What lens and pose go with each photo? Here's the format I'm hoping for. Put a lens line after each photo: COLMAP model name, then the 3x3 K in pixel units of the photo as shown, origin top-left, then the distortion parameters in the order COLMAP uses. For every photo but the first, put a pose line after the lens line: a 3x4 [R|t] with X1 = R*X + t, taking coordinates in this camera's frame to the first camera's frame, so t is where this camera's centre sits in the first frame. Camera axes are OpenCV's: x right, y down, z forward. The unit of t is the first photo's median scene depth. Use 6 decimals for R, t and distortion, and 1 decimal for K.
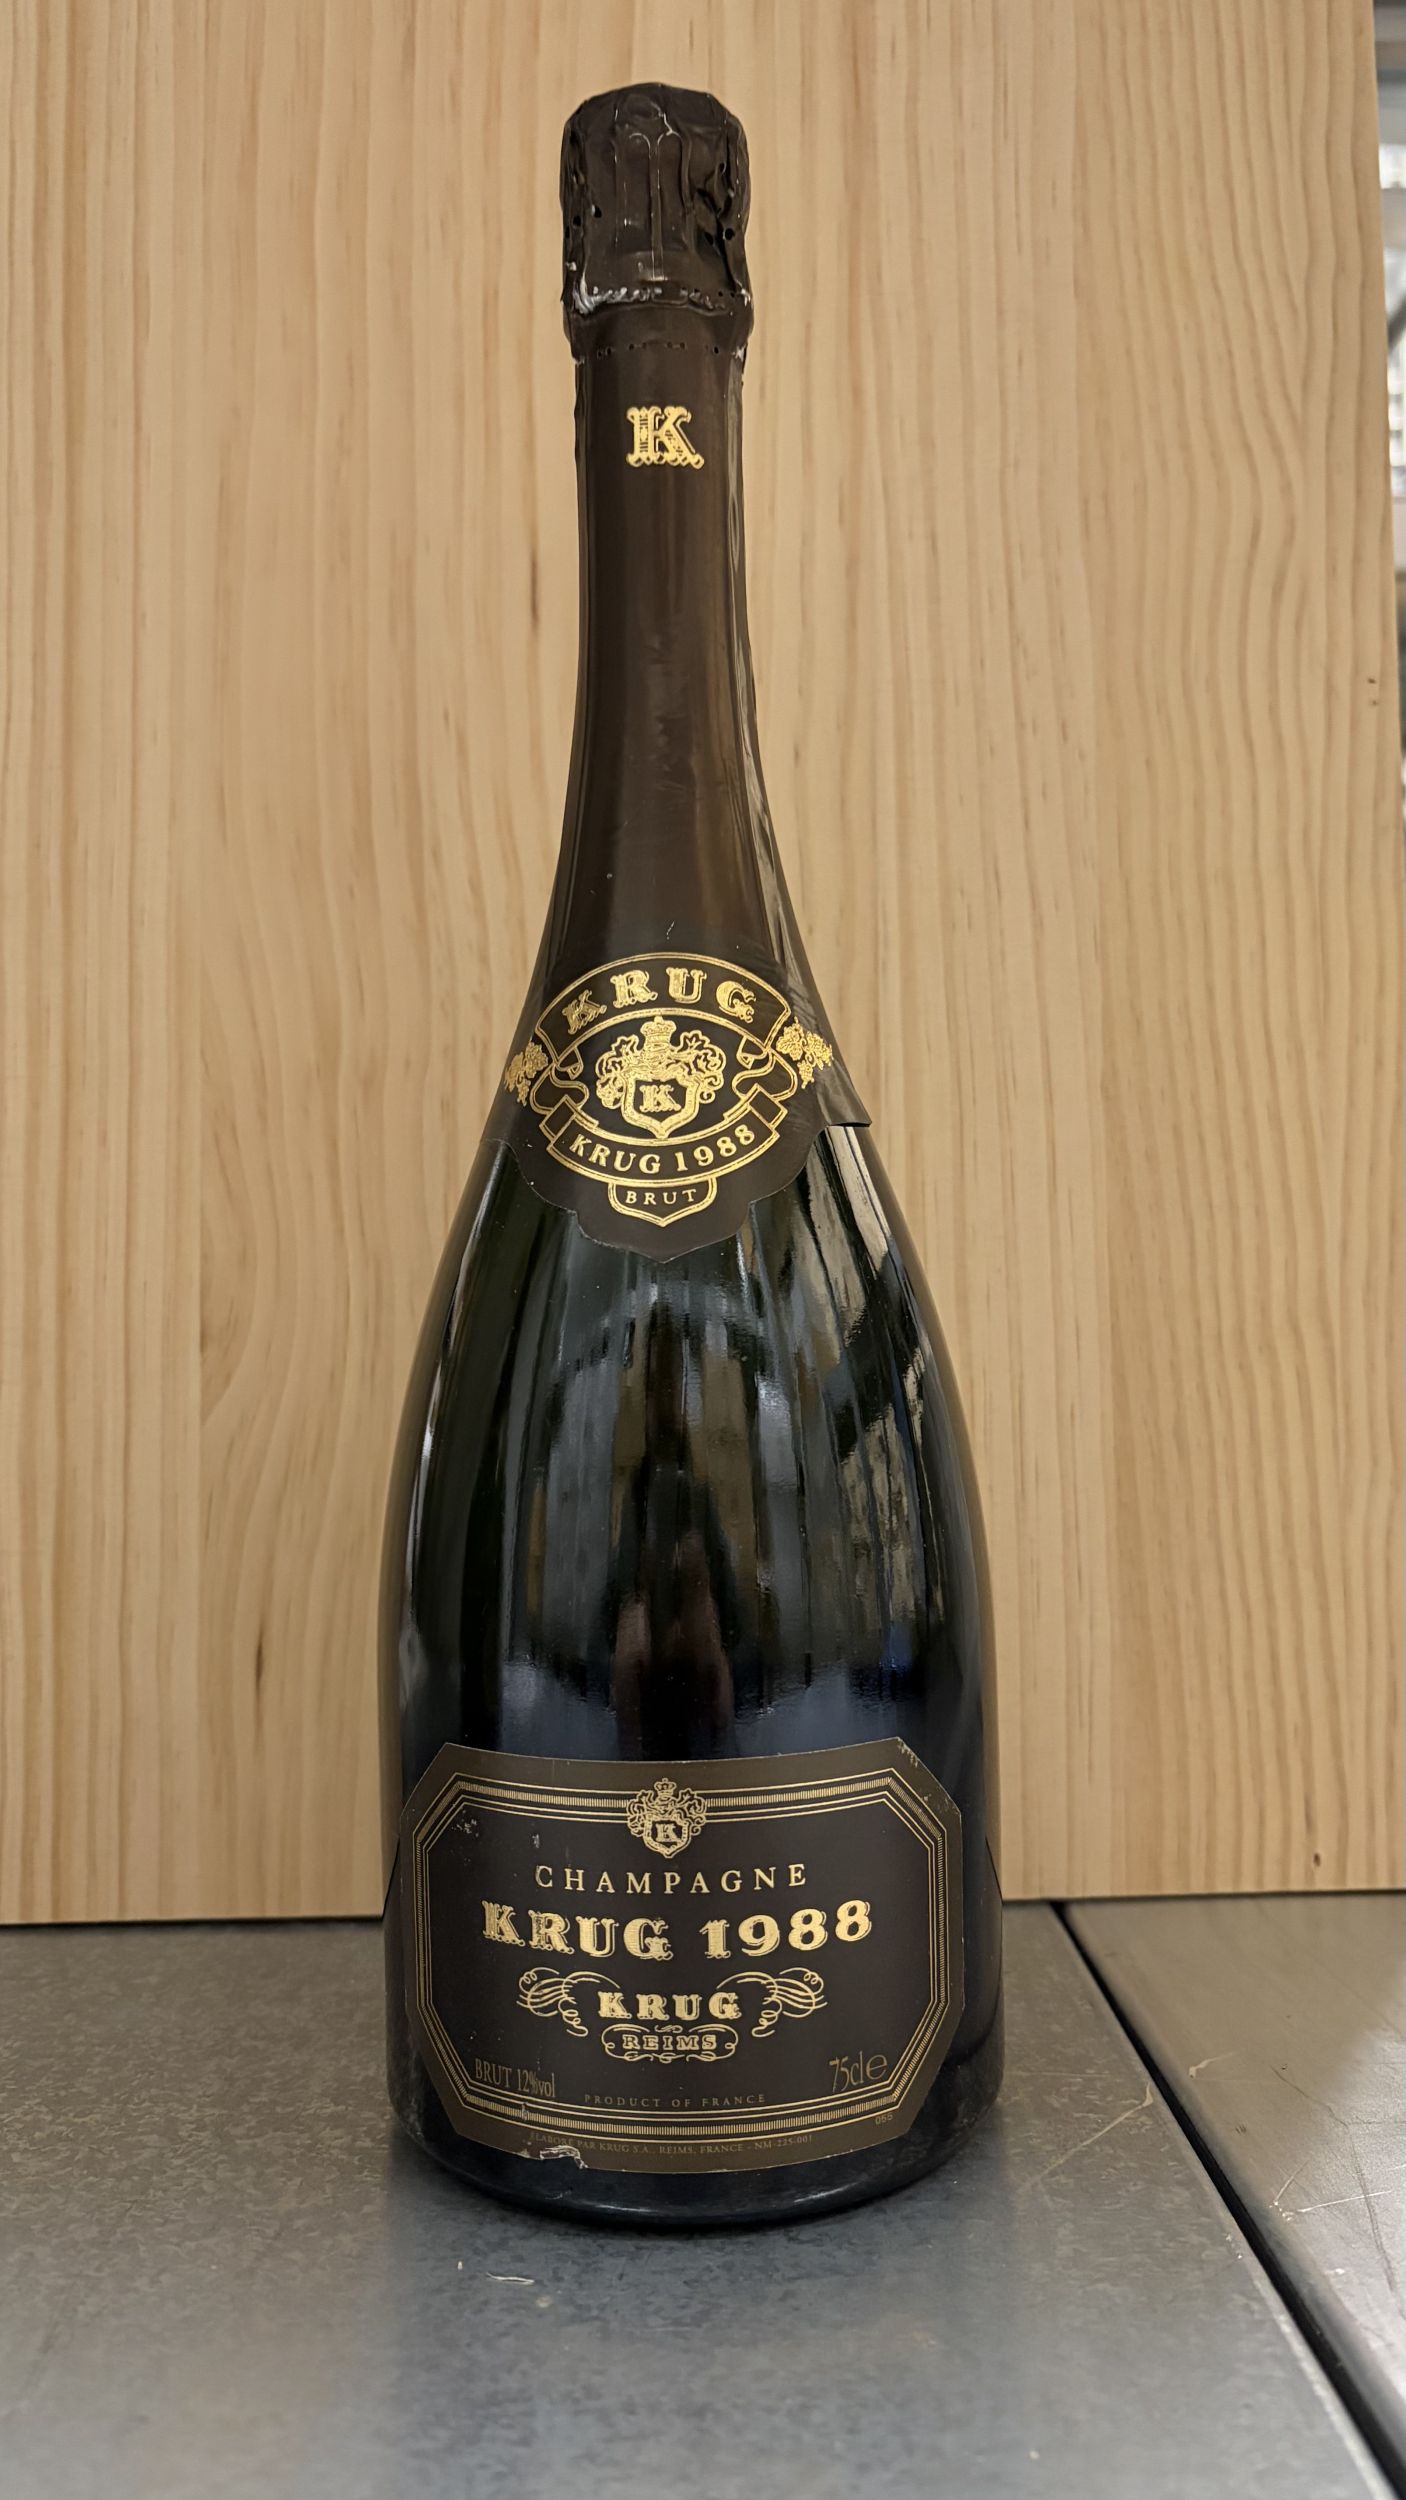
lens RADIAL K [[1923.3, 0, 711.9], [0, 1923.3, 1246.1], [0, 0, 1]] dist [0.010178, -0.039614]
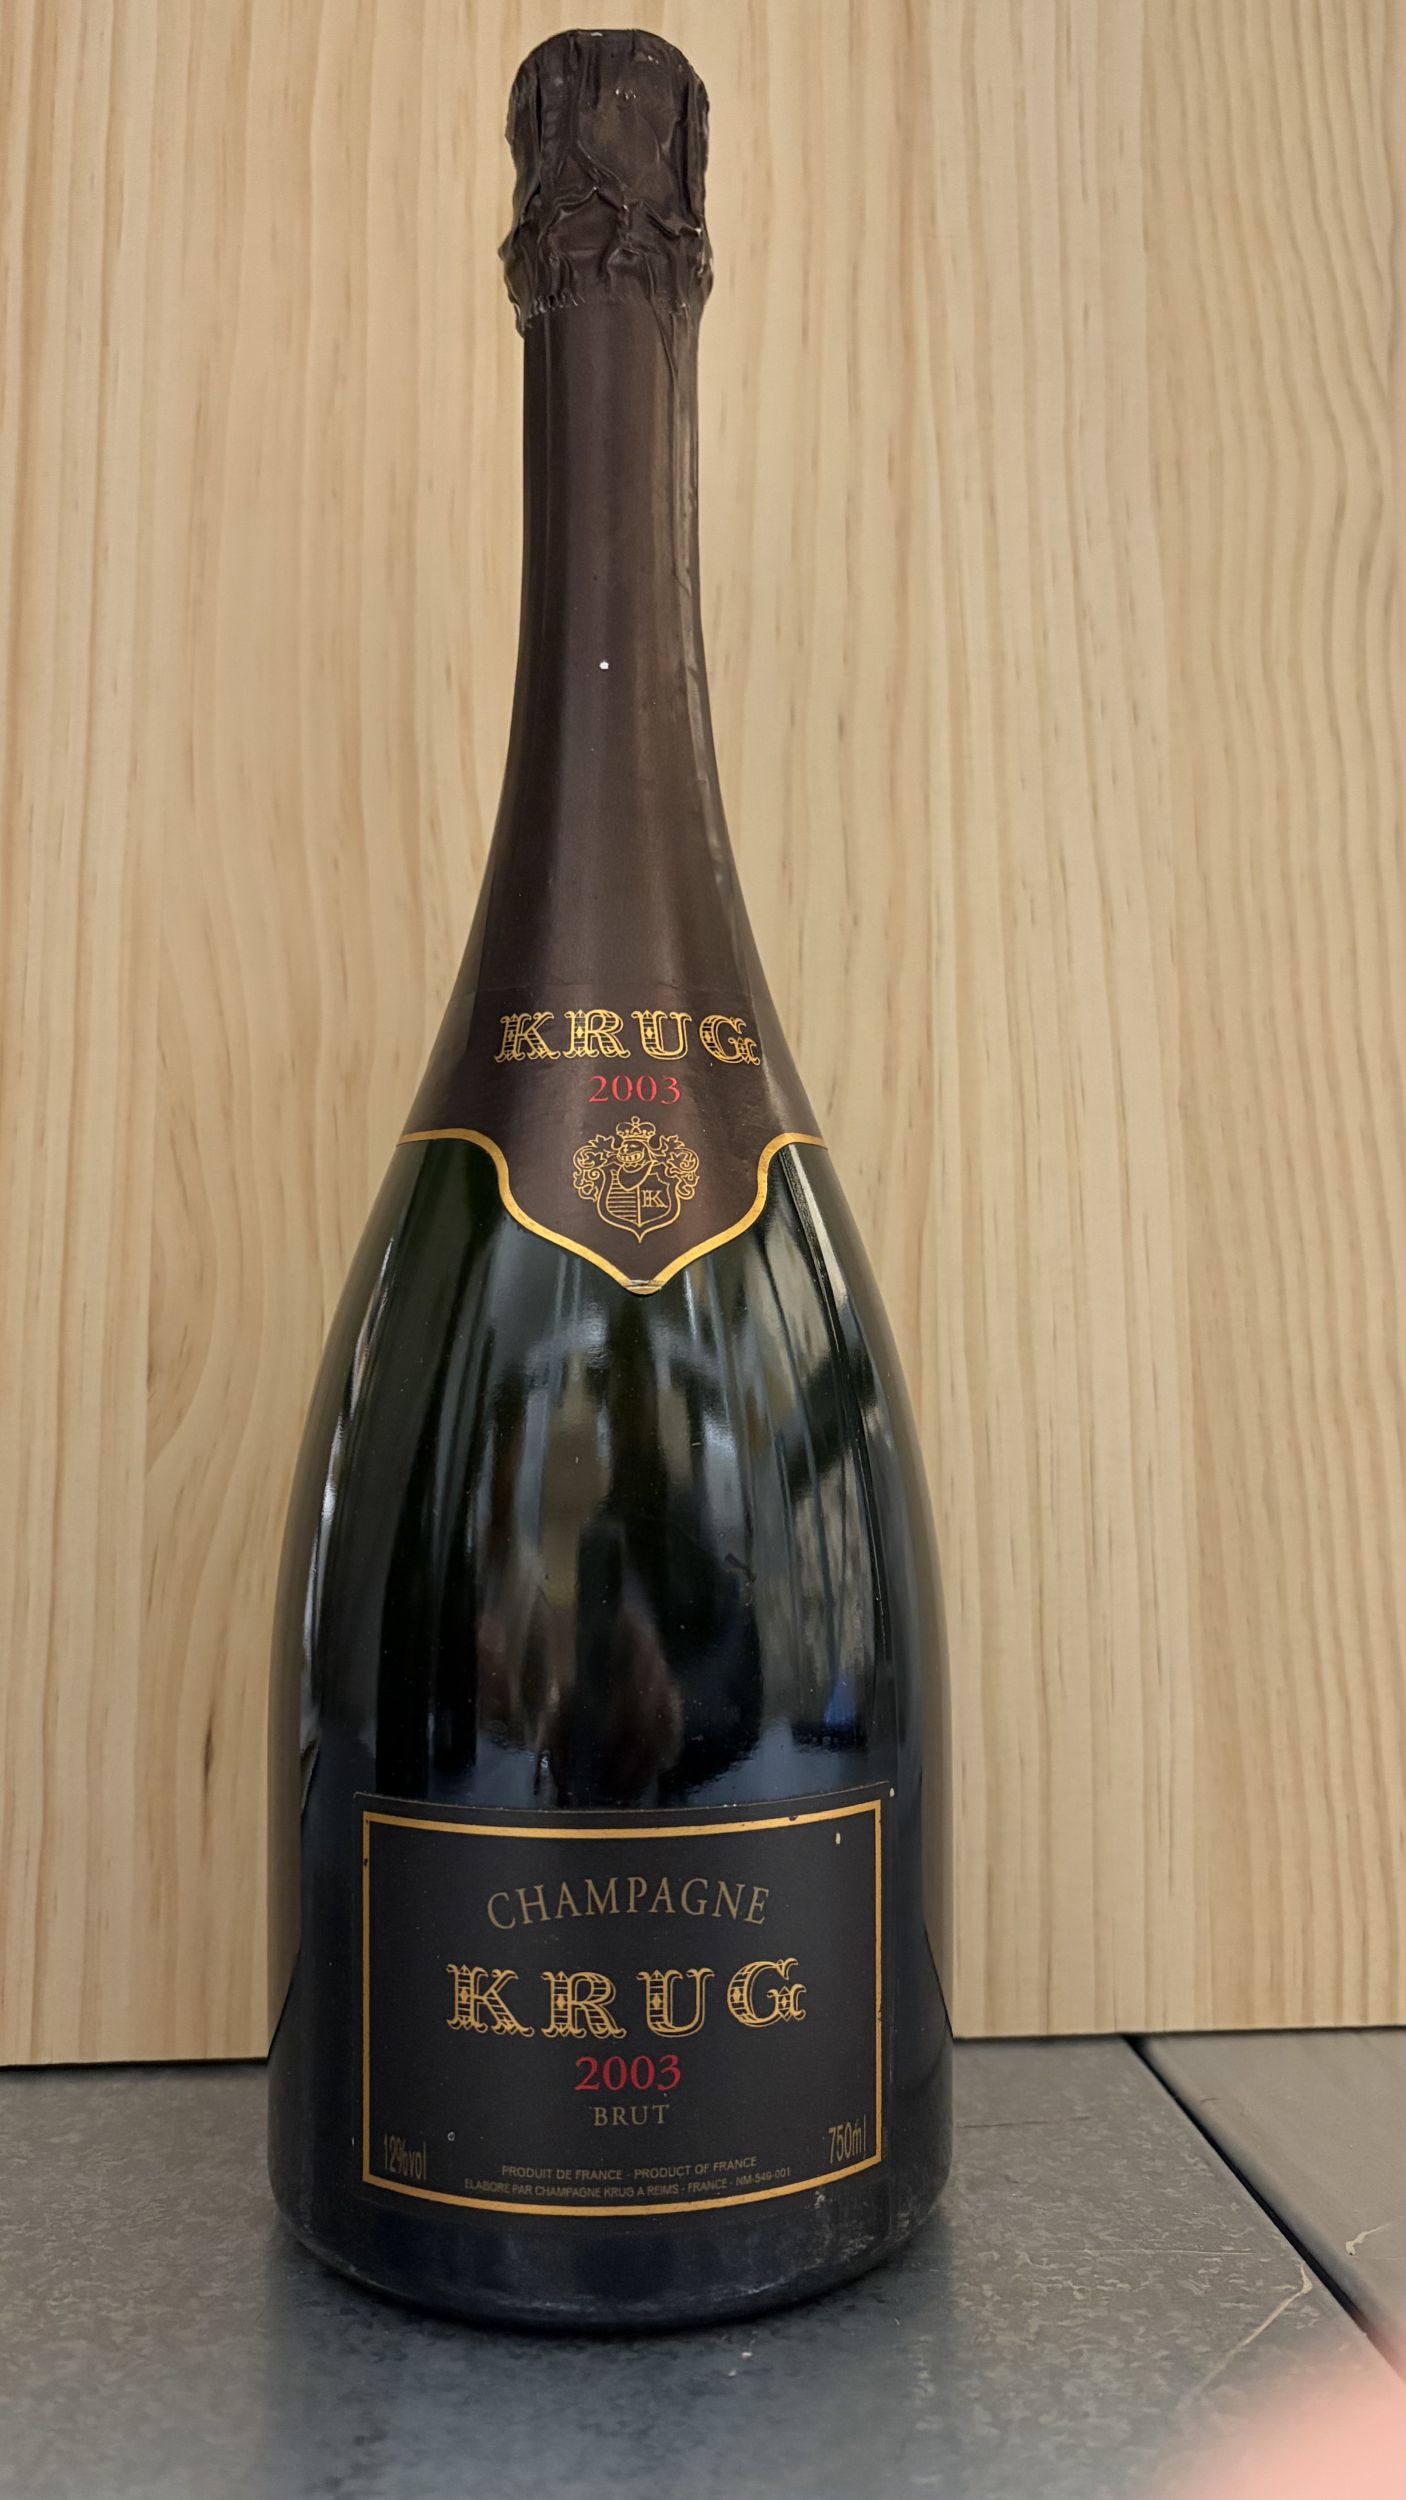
lens RADIAL K [[1923.3, 0, 709.6], [0, 1923.3, 1258.9], [0, 0, 1]] dist [0.010178, -0.039614]
pose [[0.998820, 0.015714, 0.045954, -0.054966], [-0.013142, 0.998360, -0.055728, 0.041977], [-0.046755, 0.055058, 0.997388, 0.128003]]
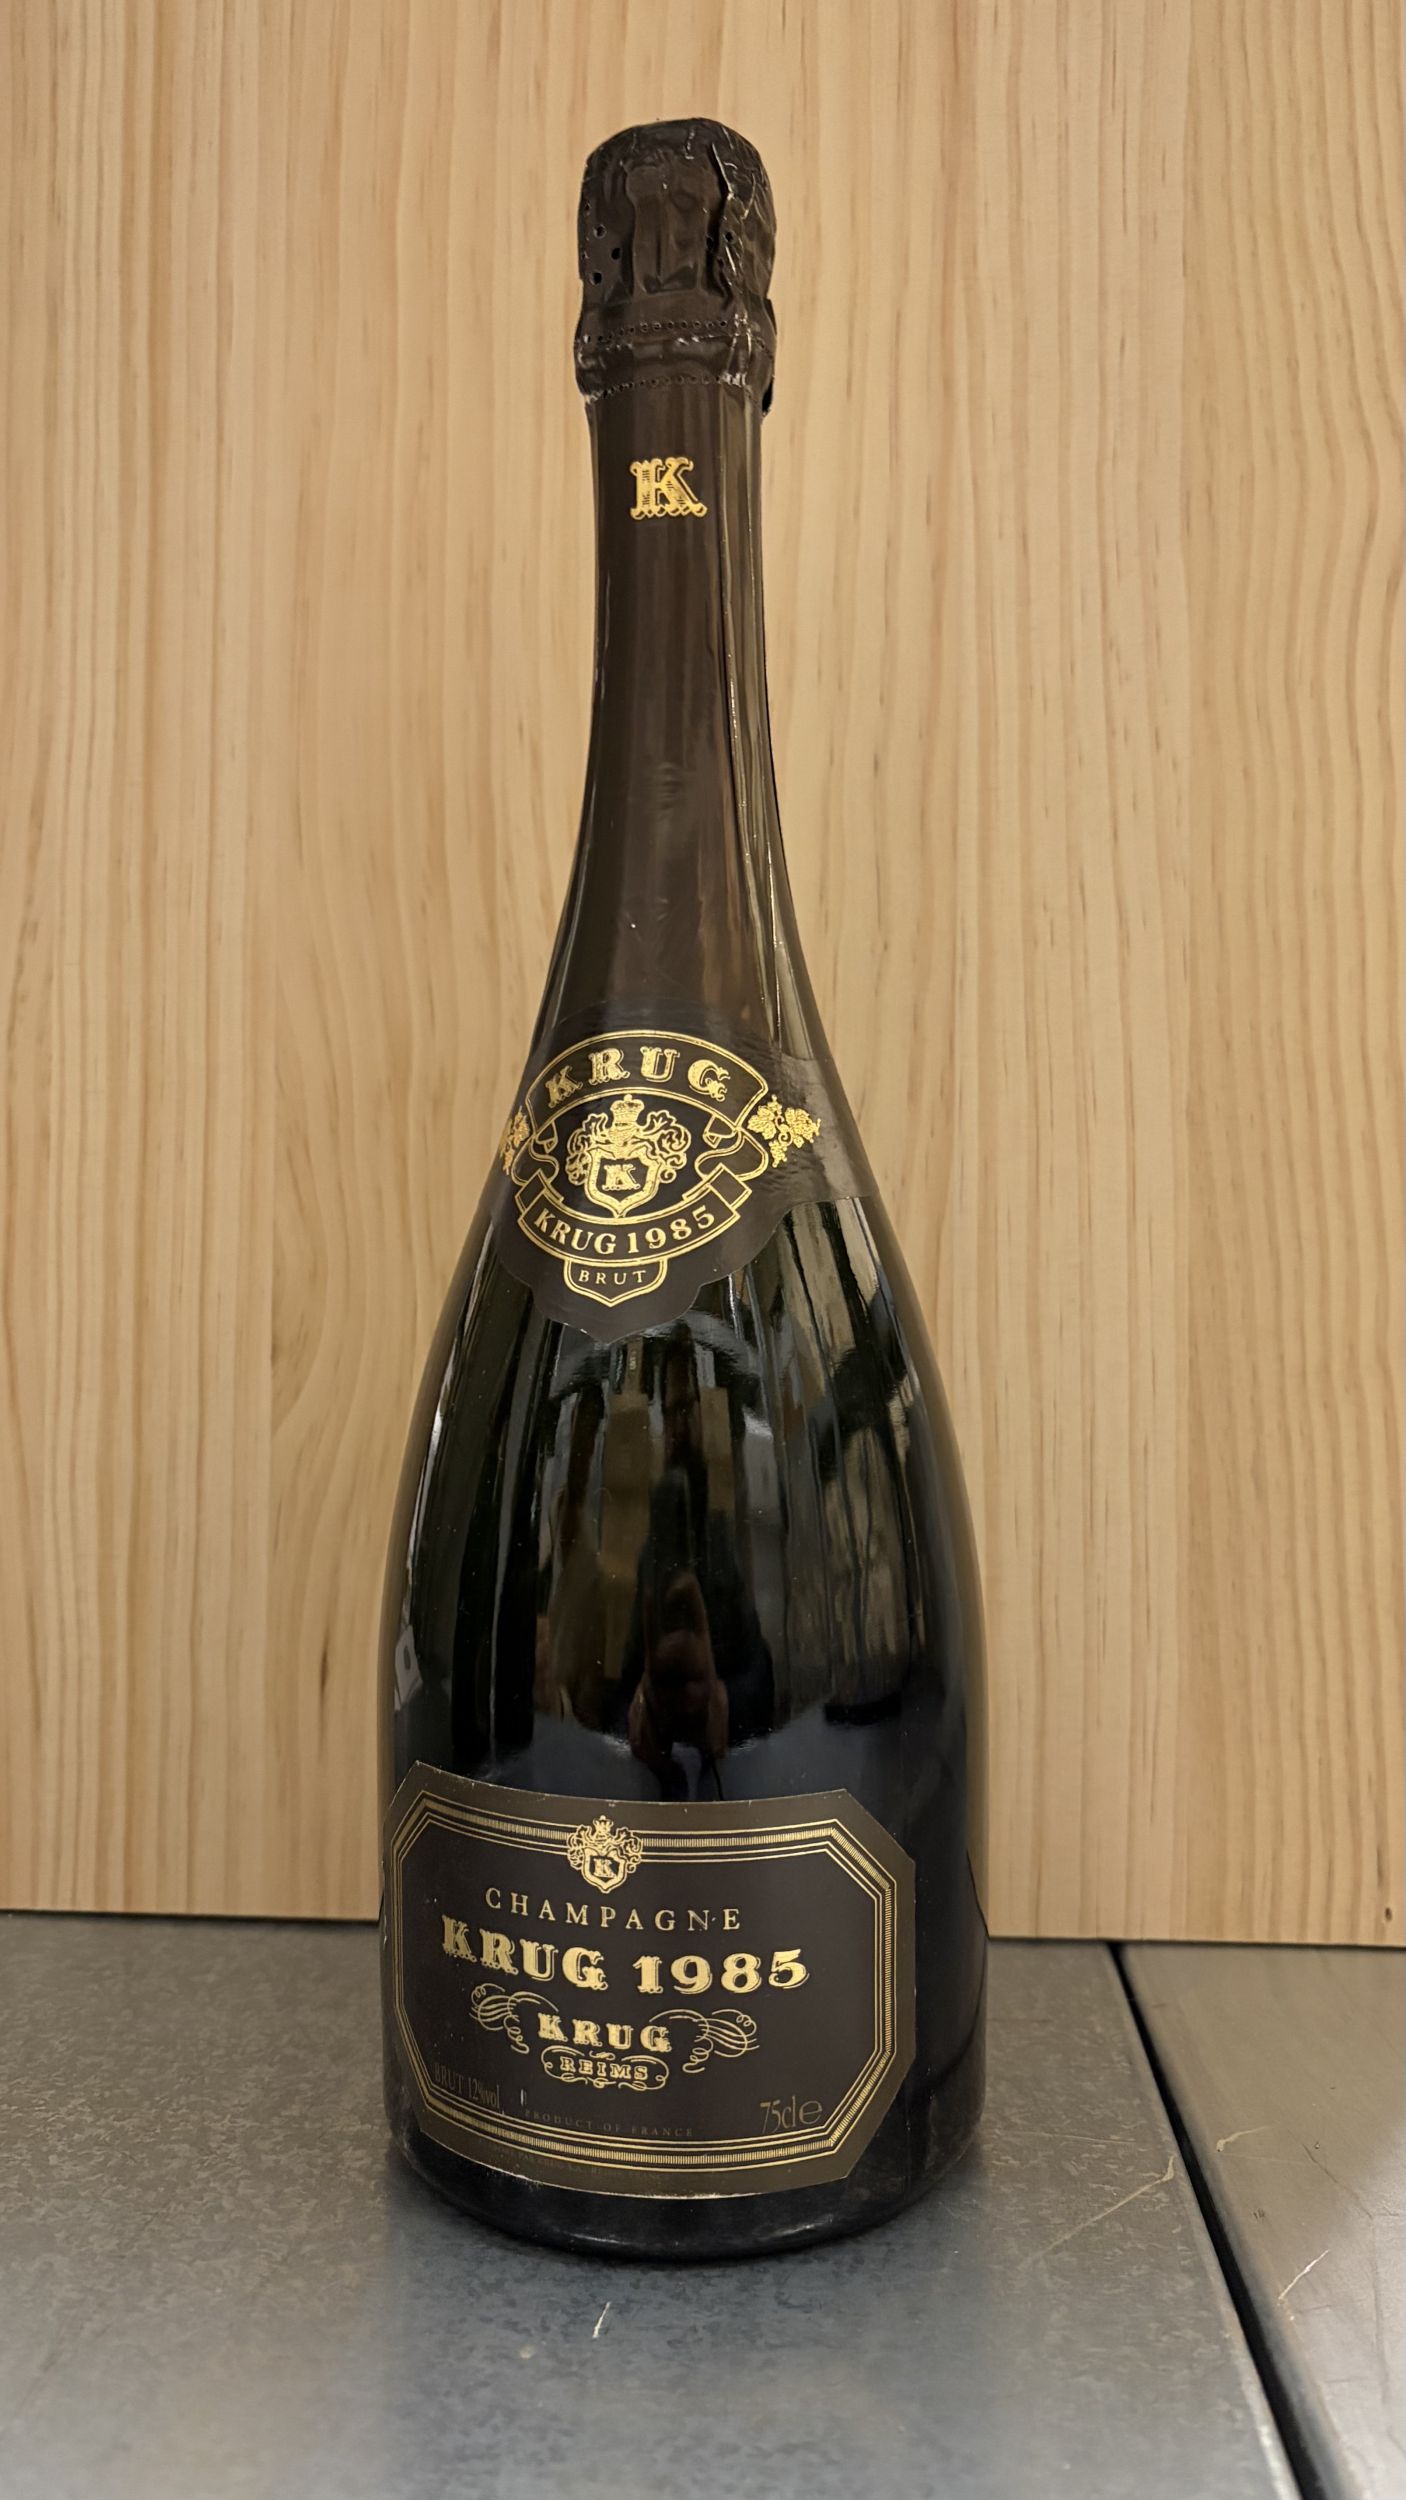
lens RADIAL K [[1923.3, 0, 699.2], [0, 1923.3, 1261.8], [0, 0, 1]] dist [0.010178, -0.039614]
pose [[0.994917, 0.020679, -0.098549, 0.057034], [-0.016718, 0.999026, 0.040845, -0.043512], [0.099298, -0.038990, 0.994294, 0.013555]]
